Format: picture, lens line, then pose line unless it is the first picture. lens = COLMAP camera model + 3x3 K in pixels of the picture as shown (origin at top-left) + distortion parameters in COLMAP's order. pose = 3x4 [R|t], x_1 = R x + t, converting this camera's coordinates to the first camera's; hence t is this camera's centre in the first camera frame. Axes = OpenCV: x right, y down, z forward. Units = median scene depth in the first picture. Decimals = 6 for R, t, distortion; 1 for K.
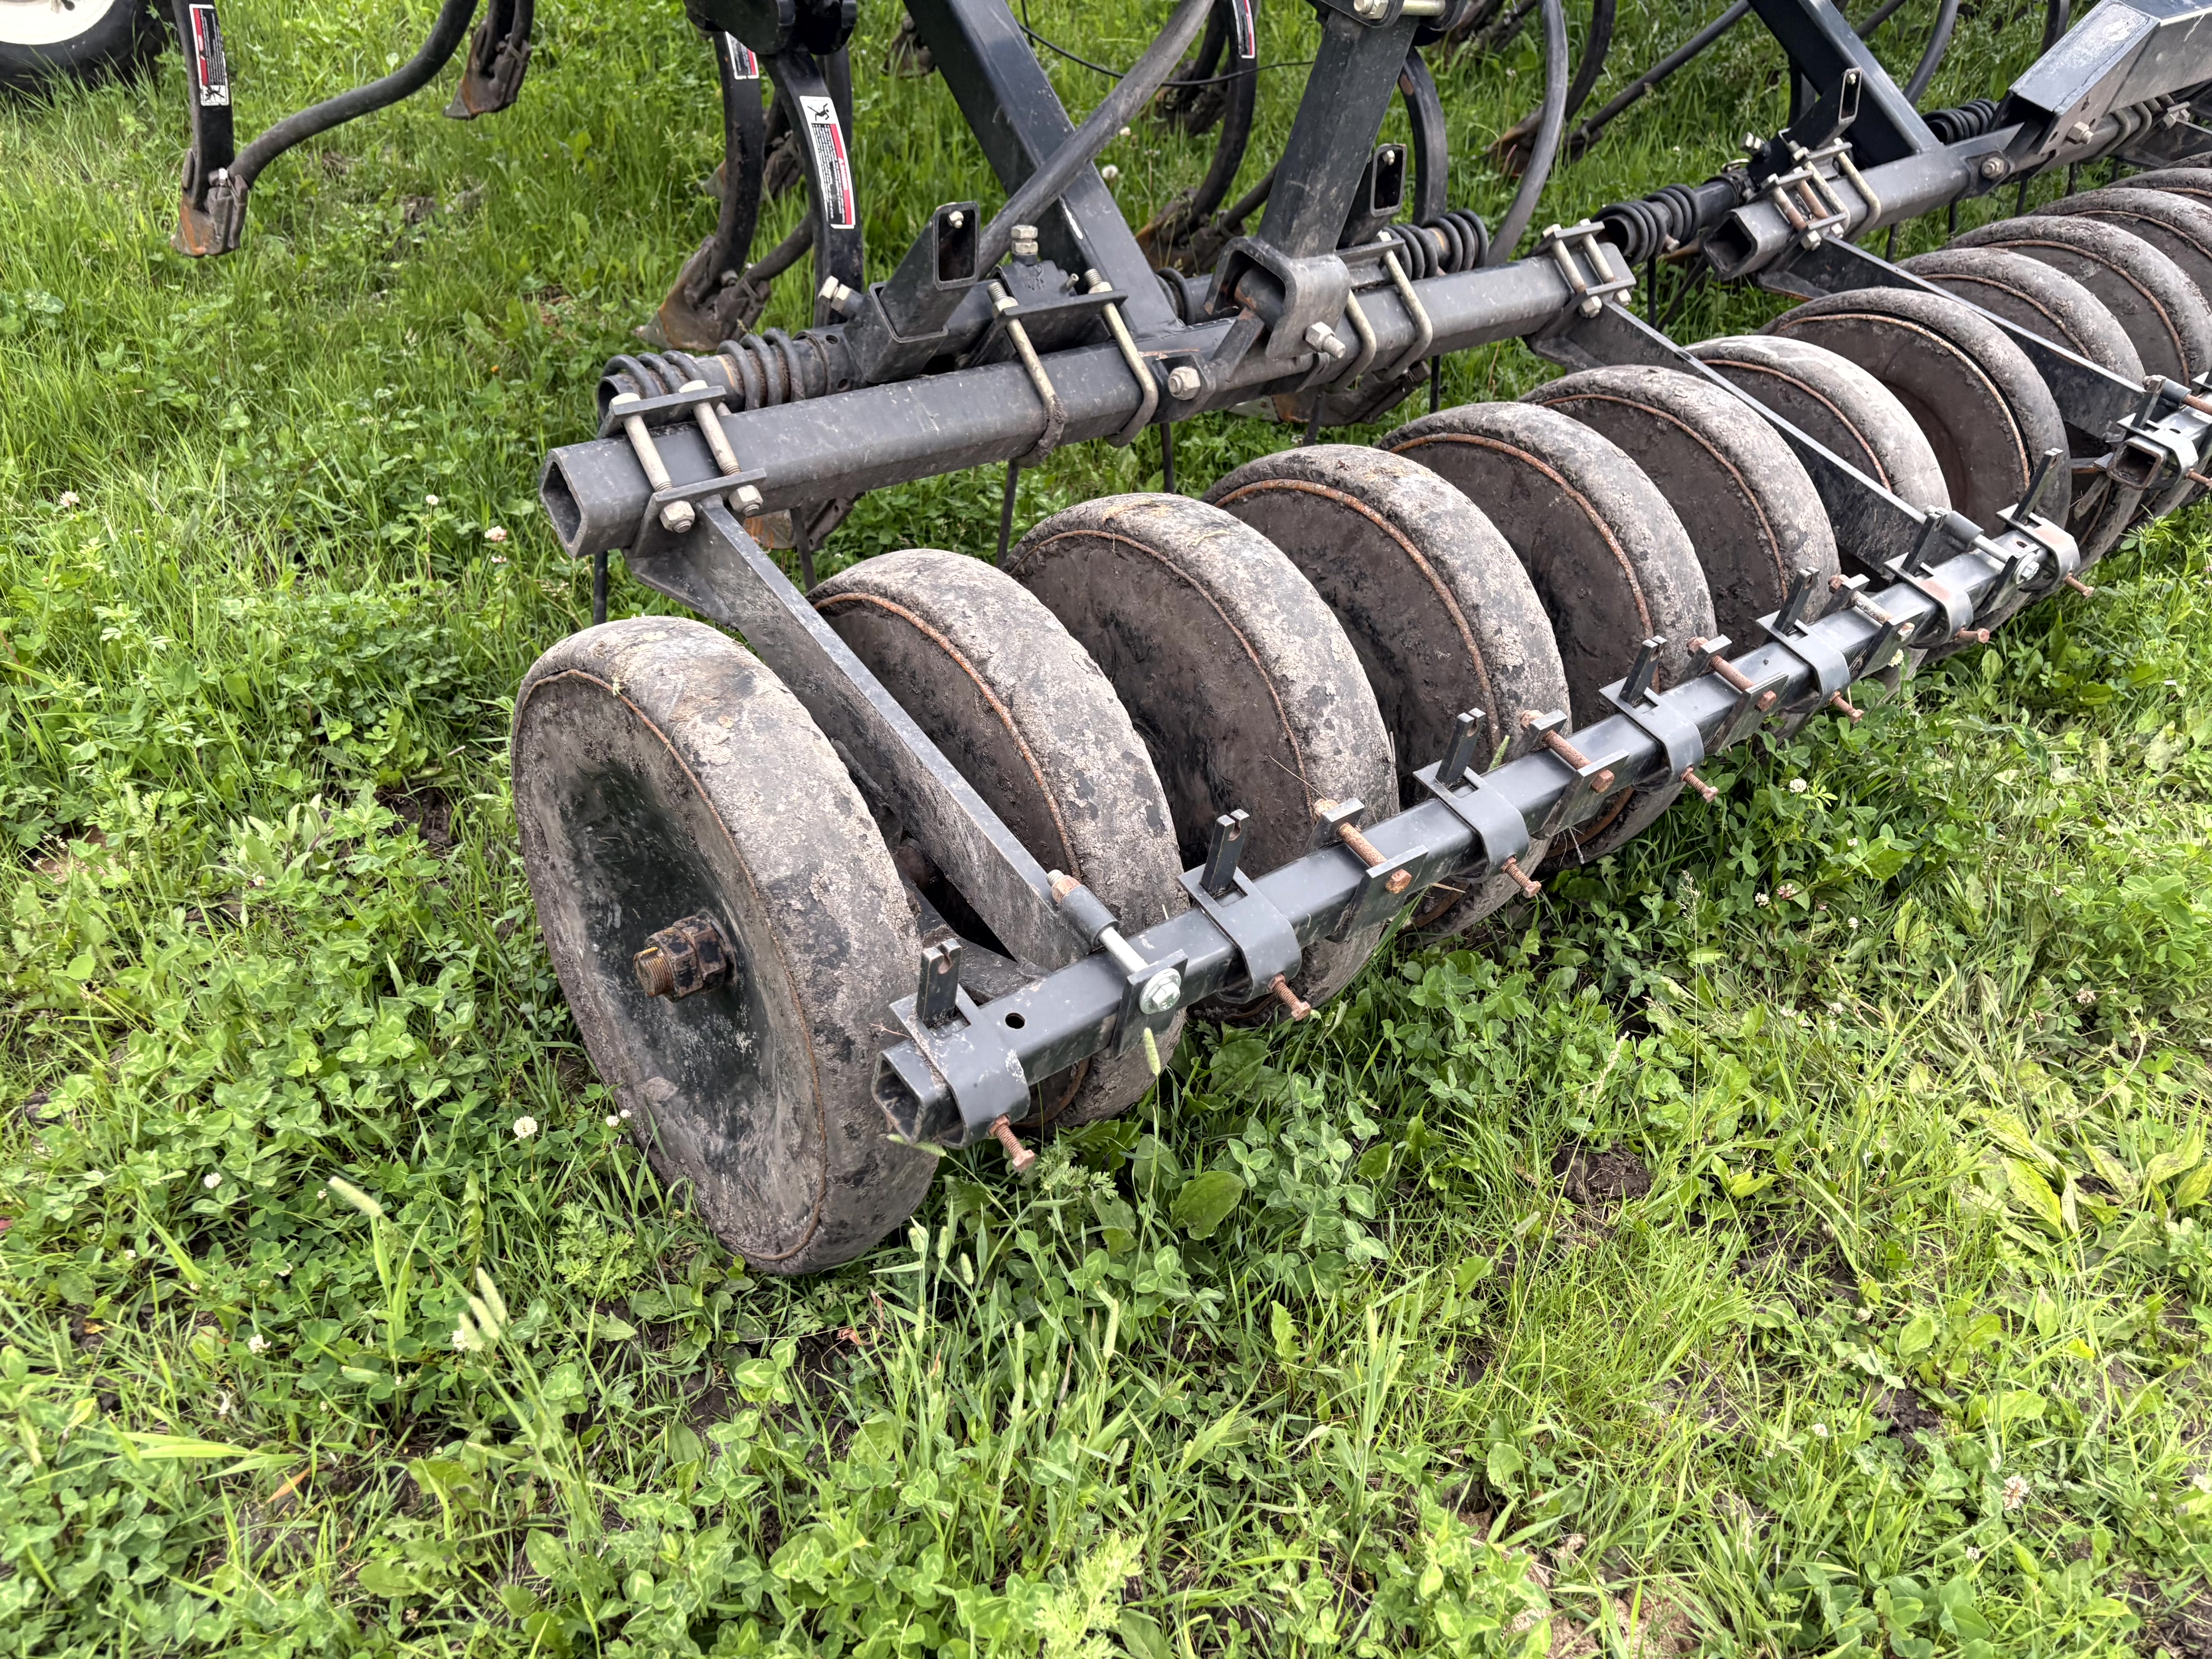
lens RADIAL K [[1589.7, 0, 1124.1], [0, 1589.7, 816.4], [0, 0, 1]] dist [0.055740, -0.057876]
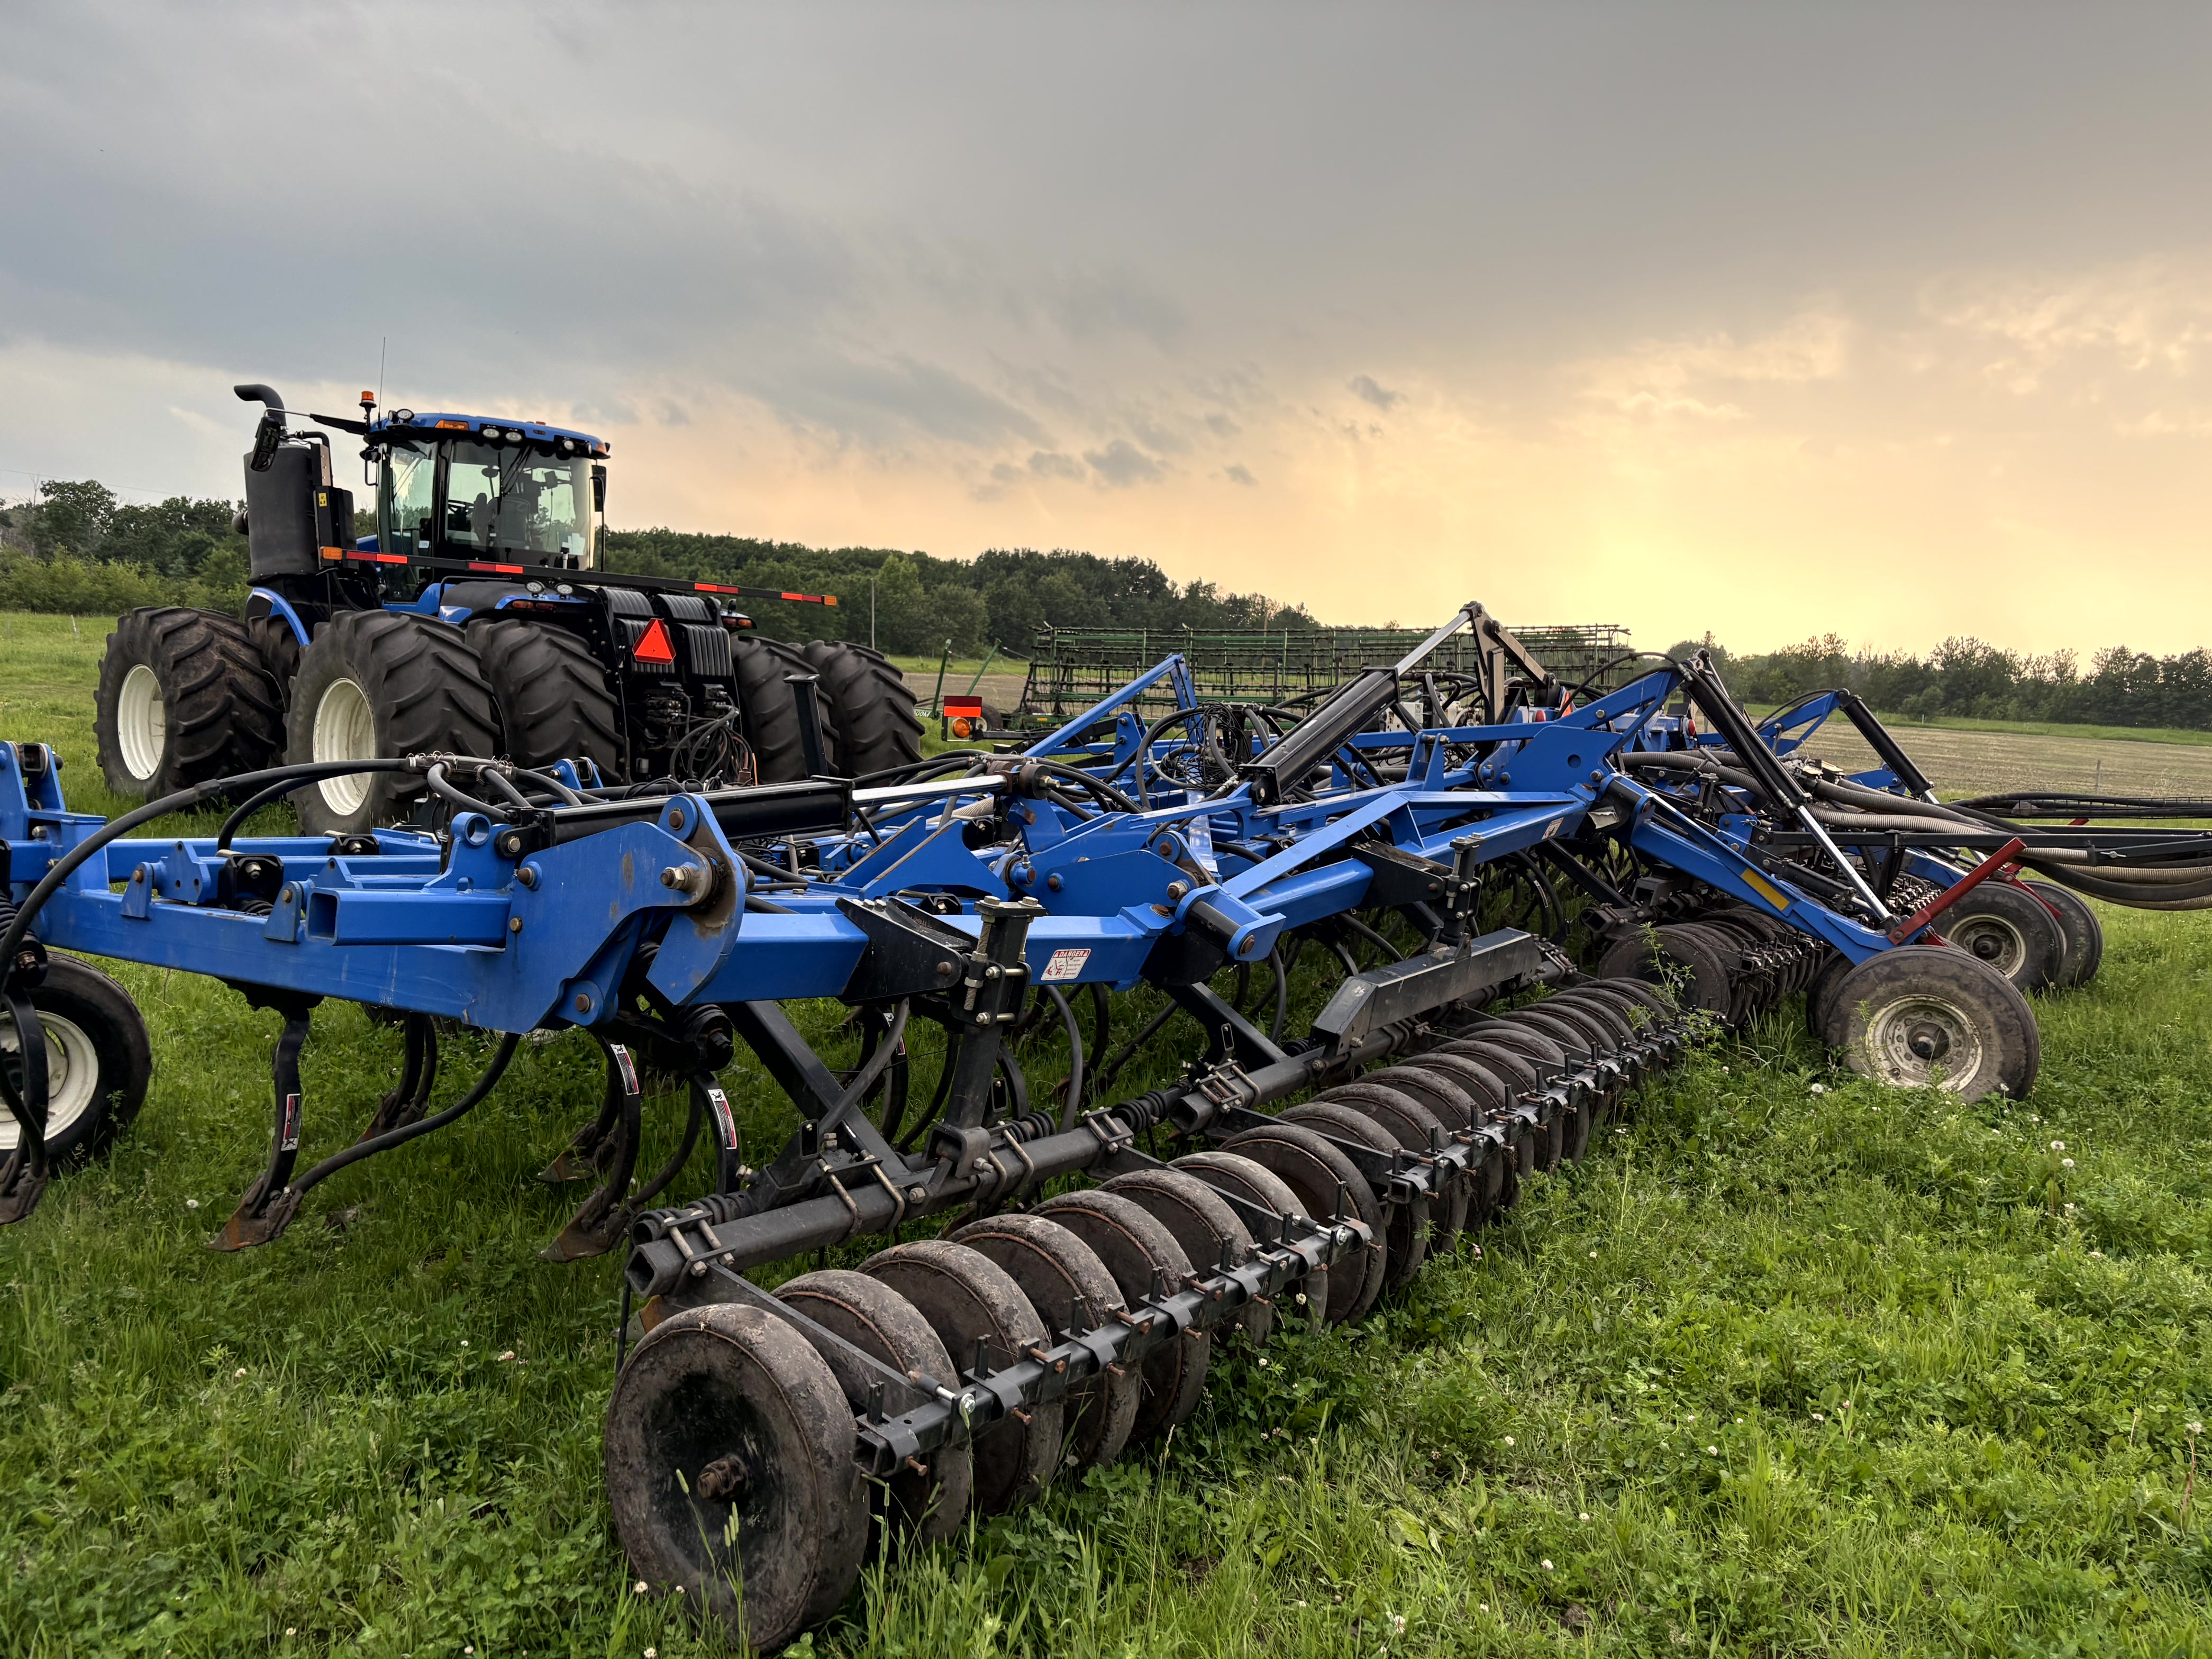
lens RADIAL K [[1589.7, 0, 1124.1], [0, 1589.7, 816.4], [0, 0, 1]] dist [0.055740, -0.057876]
pose [[0.963152, -0.069529, 0.259815, -0.195561], [0.203025, 0.821541, -0.532776, 0.448371], [-0.176405, 0.565894, 0.805385, -0.911950]]
